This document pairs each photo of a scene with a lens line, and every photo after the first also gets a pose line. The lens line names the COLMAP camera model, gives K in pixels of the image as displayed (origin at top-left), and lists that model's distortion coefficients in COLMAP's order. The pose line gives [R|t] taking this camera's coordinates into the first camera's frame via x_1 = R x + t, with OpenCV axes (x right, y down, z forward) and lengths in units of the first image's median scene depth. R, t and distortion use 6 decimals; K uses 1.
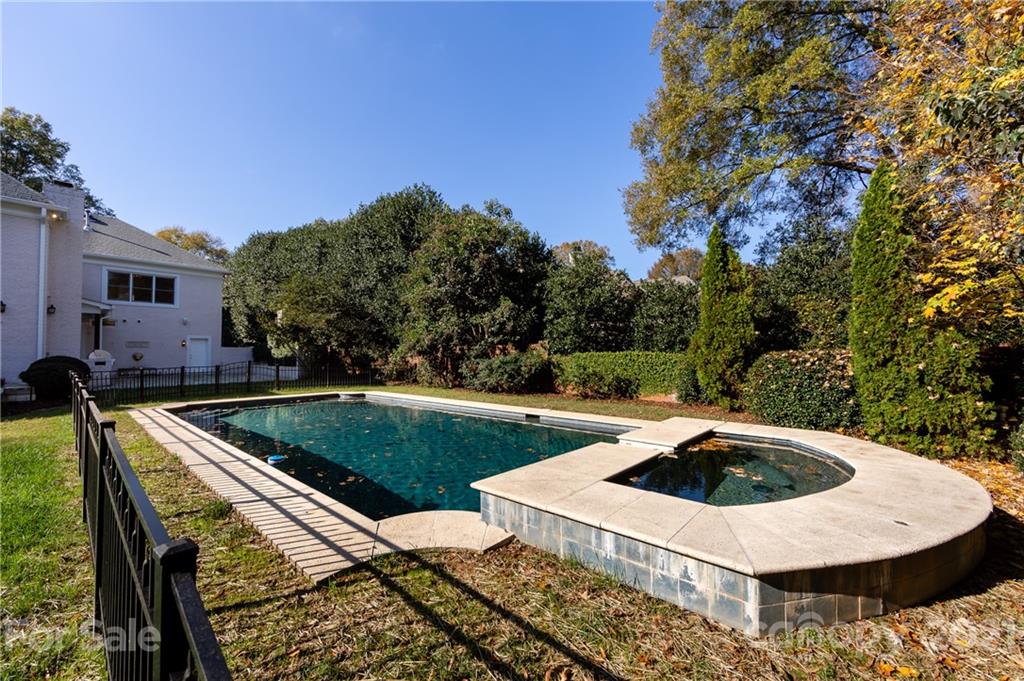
lens RADIAL K [[399.7, 0, 514.6], [0, 399.7, 343.5], [0, 0, 1]] dist [-0.001976, -0.000515]
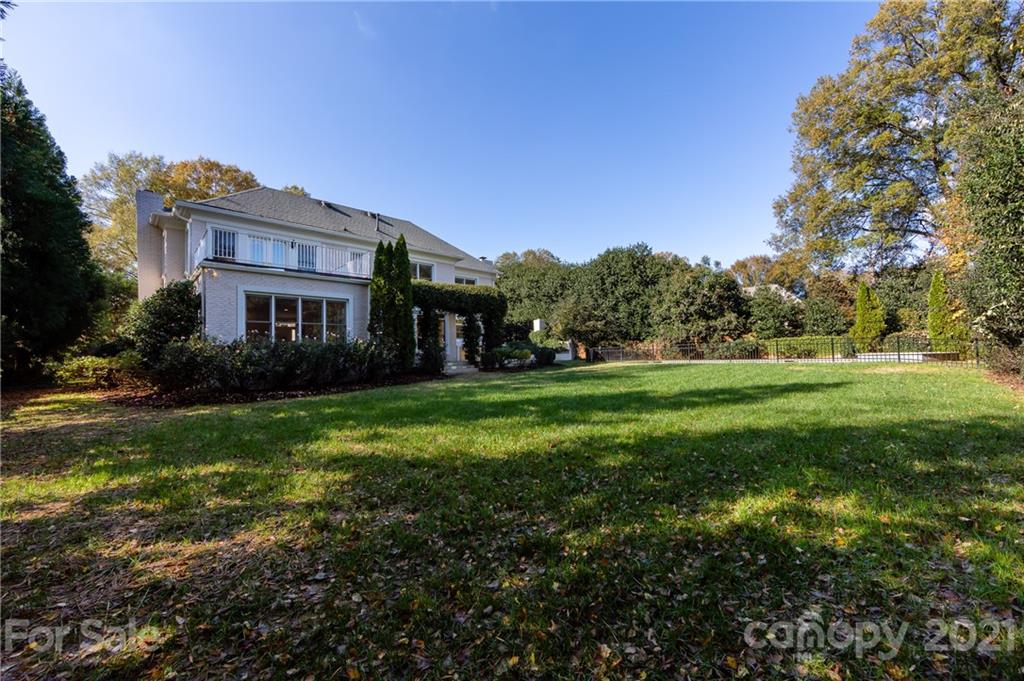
lens RADIAL K [[399.7, 0, 514.6], [0, 399.7, 343.5], [0, 0, 1]] dist [-0.001976, -0.000515]
pose [[0.996422, -0.018878, -0.082382, -0.958794], [0.018353, 0.999806, -0.007128, 0.038480], [0.082501, 0.005591, 0.996575, -1.067929]]
